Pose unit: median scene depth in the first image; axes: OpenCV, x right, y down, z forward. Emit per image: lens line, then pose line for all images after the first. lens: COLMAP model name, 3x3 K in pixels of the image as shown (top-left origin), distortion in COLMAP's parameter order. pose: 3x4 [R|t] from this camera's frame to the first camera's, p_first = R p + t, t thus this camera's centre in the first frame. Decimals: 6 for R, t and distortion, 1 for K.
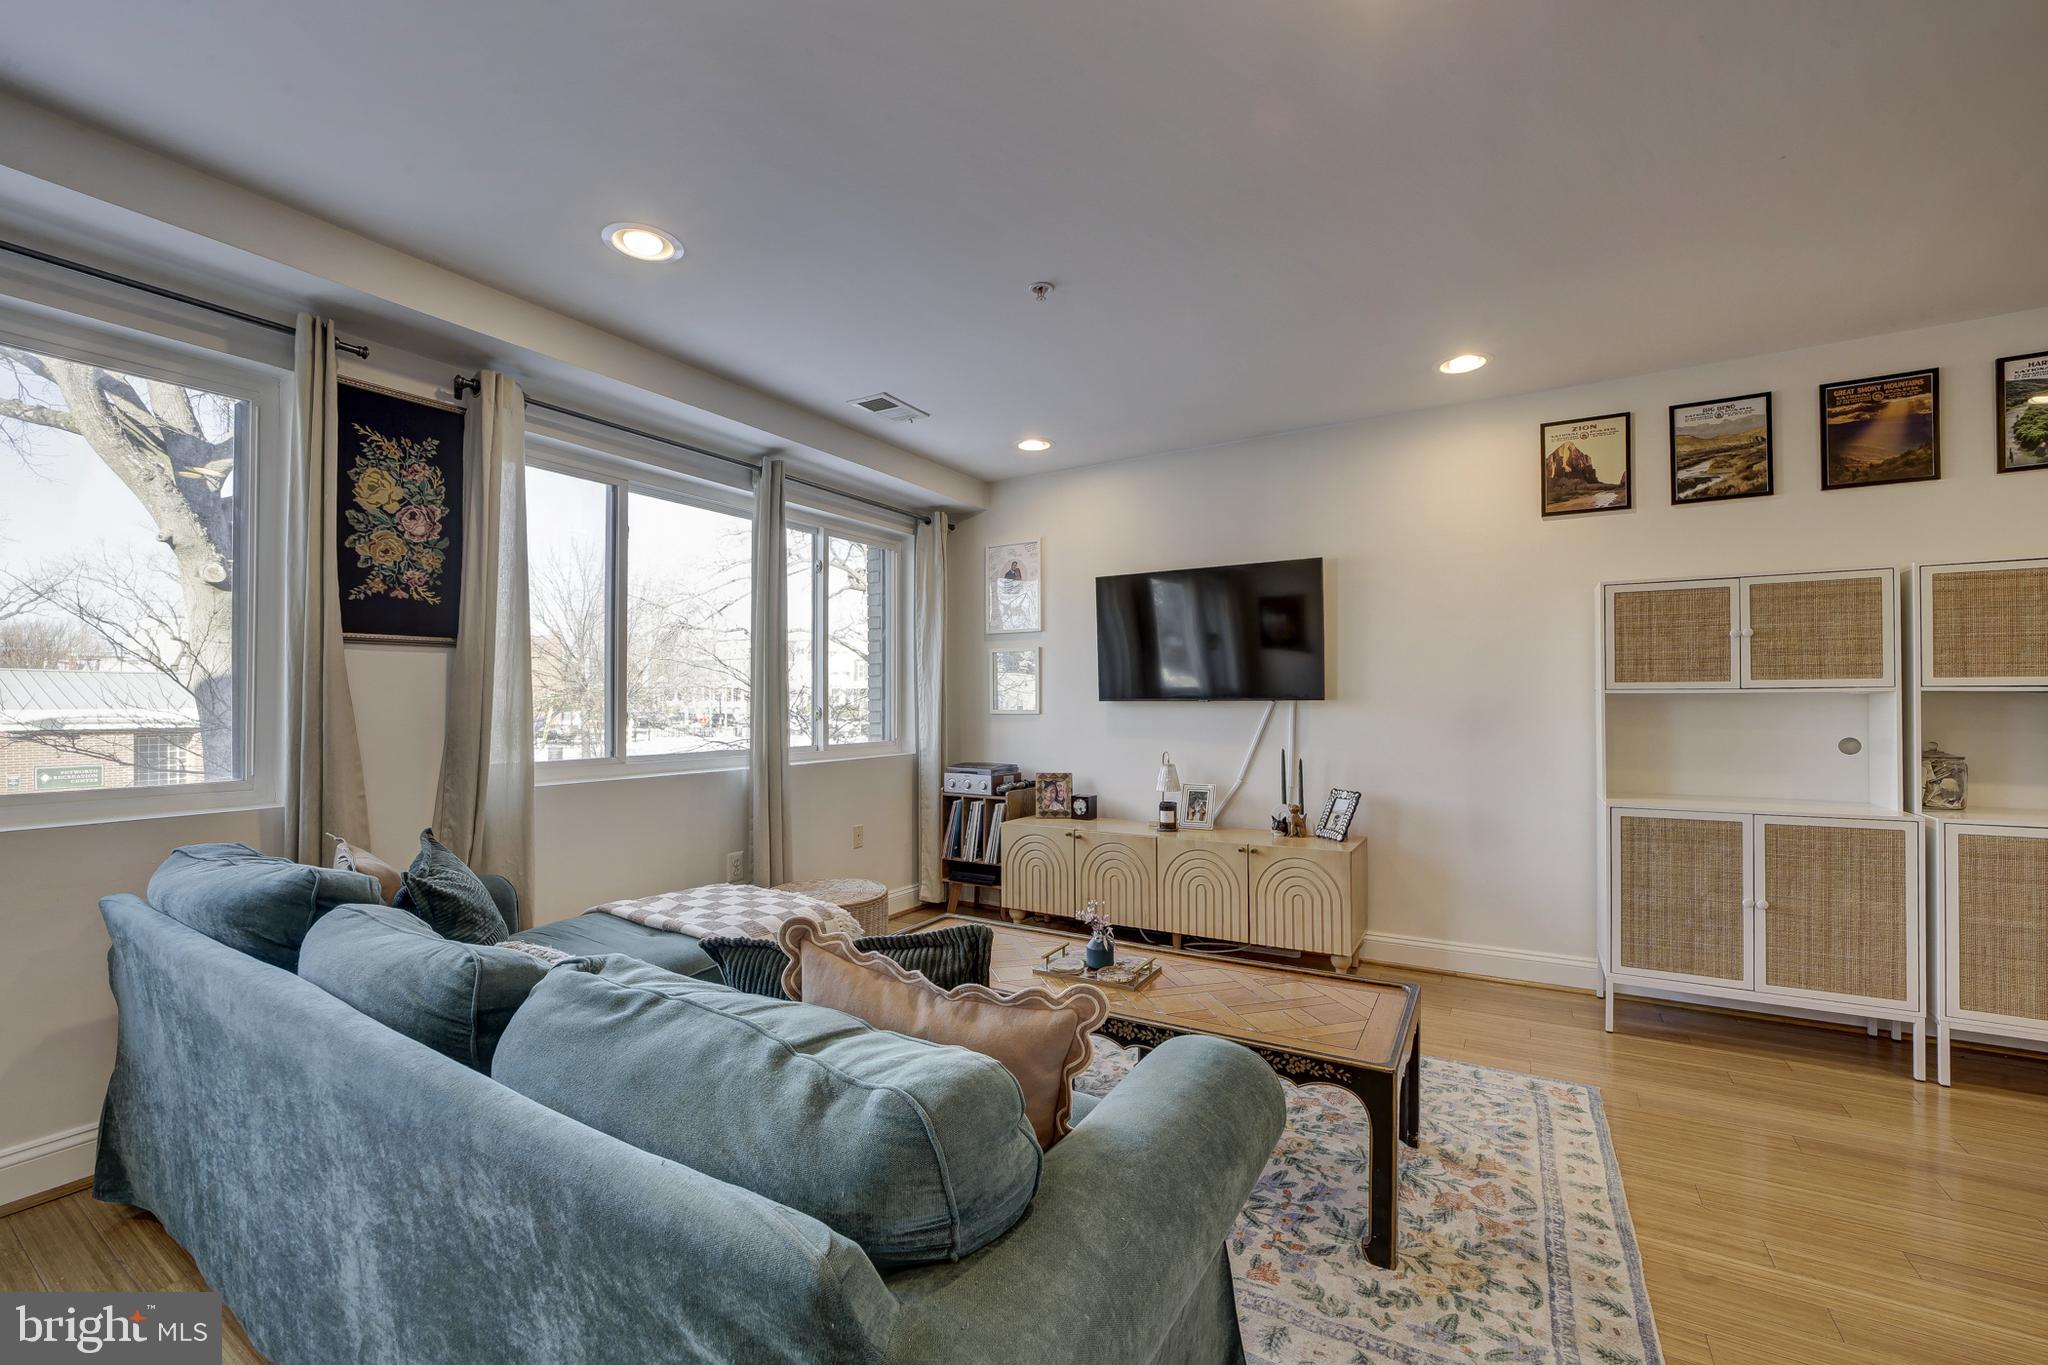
lens RADIAL K [[829.7, 0, 1032.7], [0, 829.7, 695.3], [0, 0, 1]] dist [-0.021442, 0.000147]
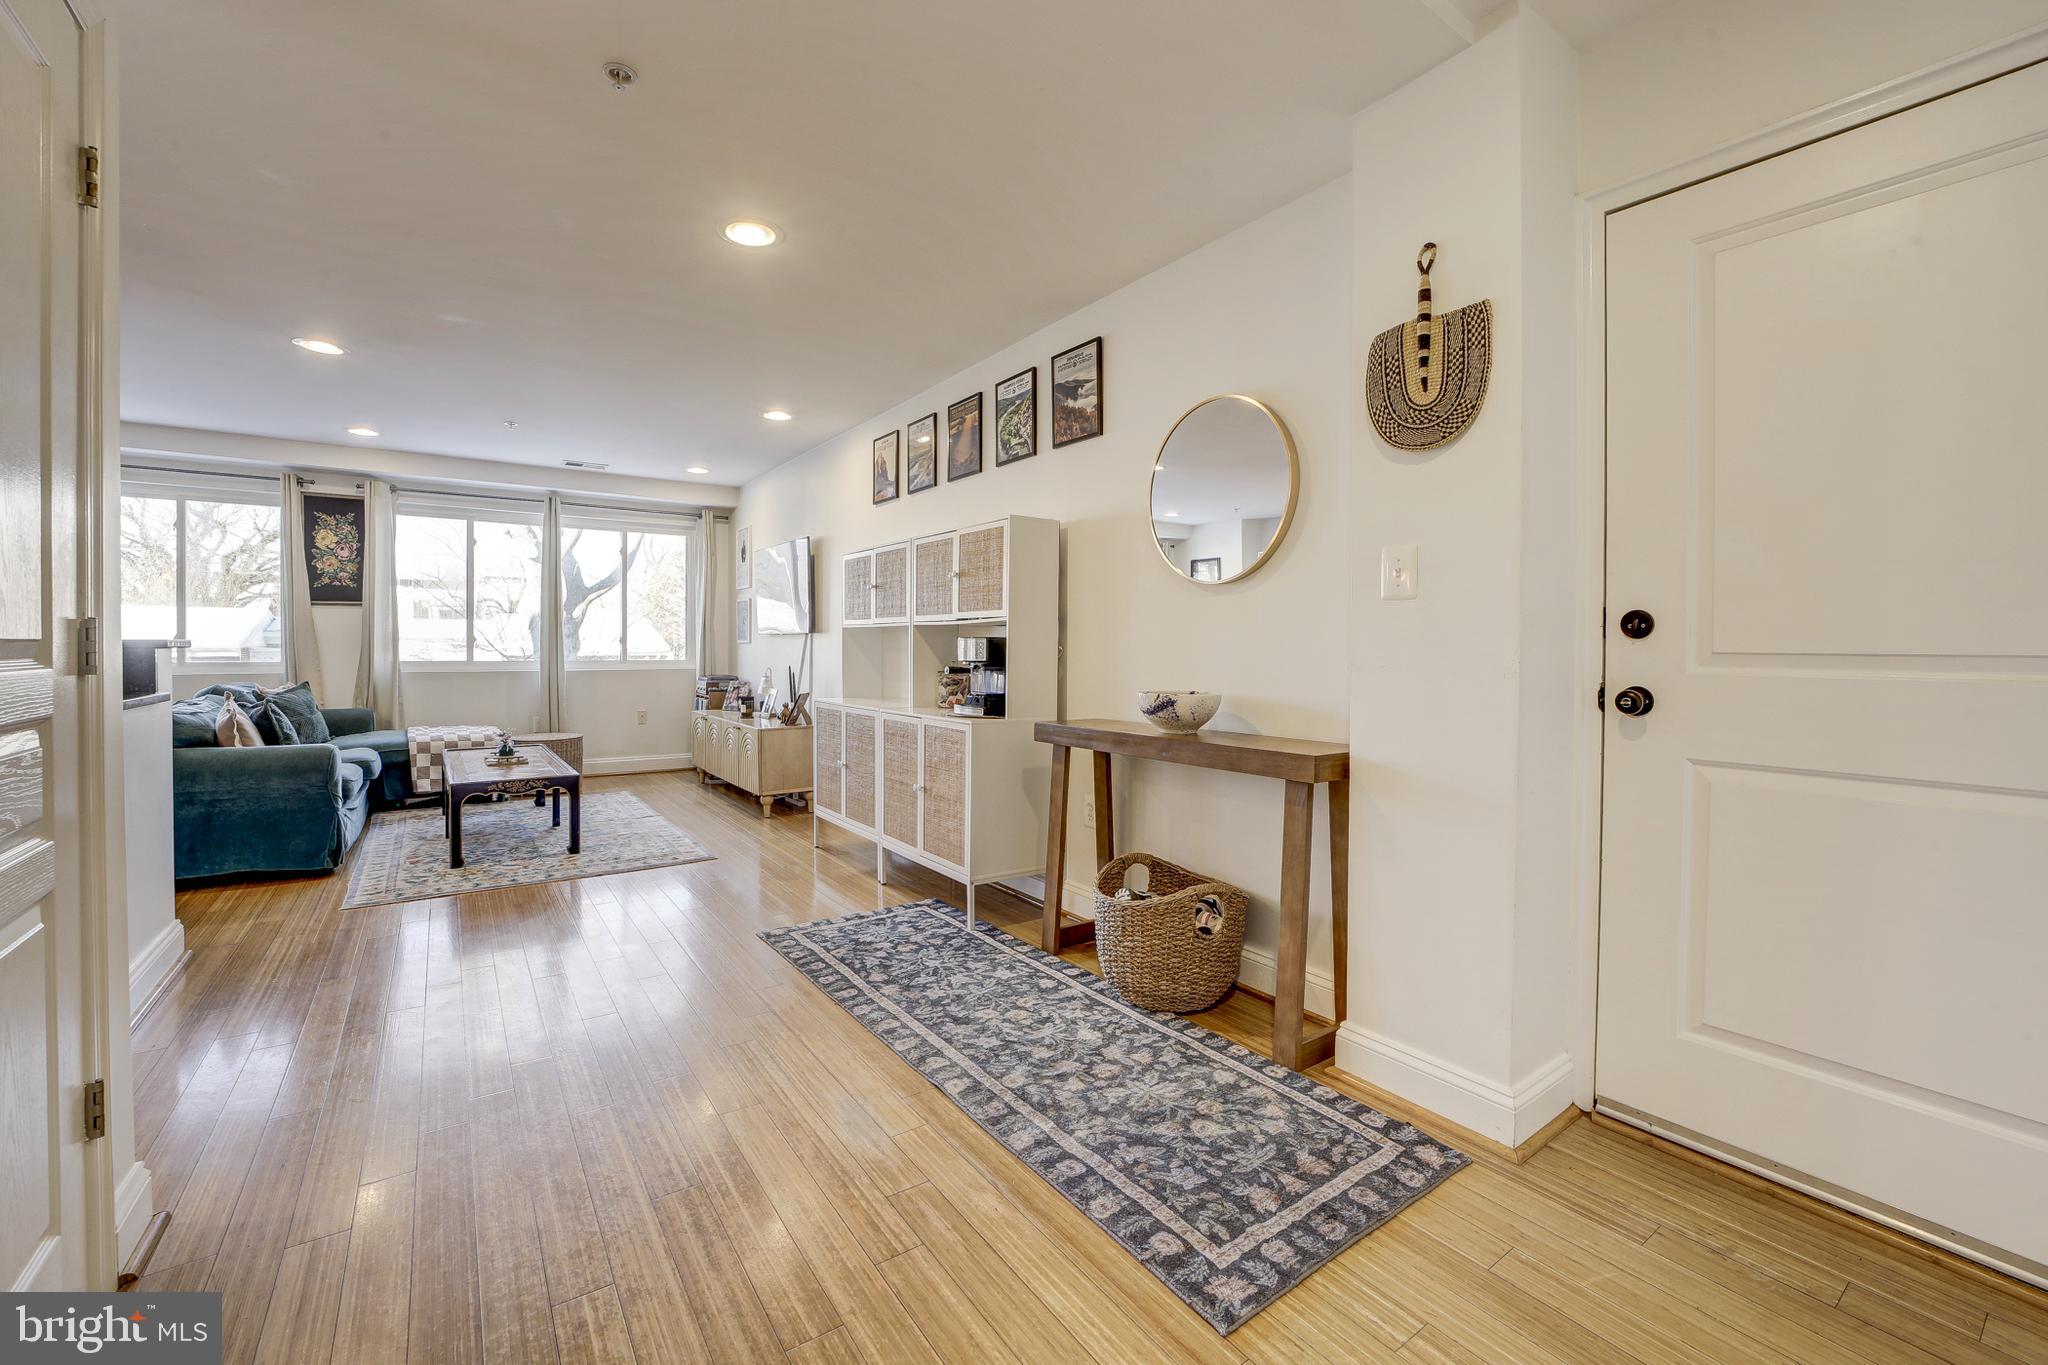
lens RADIAL K [[858.8, 0, 1027.8], [0, 858.8, 650.9], [0, 0, 1]] dist [-0.022586, 0.000062]
pose [[0.906784, 0.011379, -0.421441, 1.542896], [-0.004372, 0.999836, 0.017589, 0.011572], [0.421572, -0.014107, 0.906685, -0.257661]]
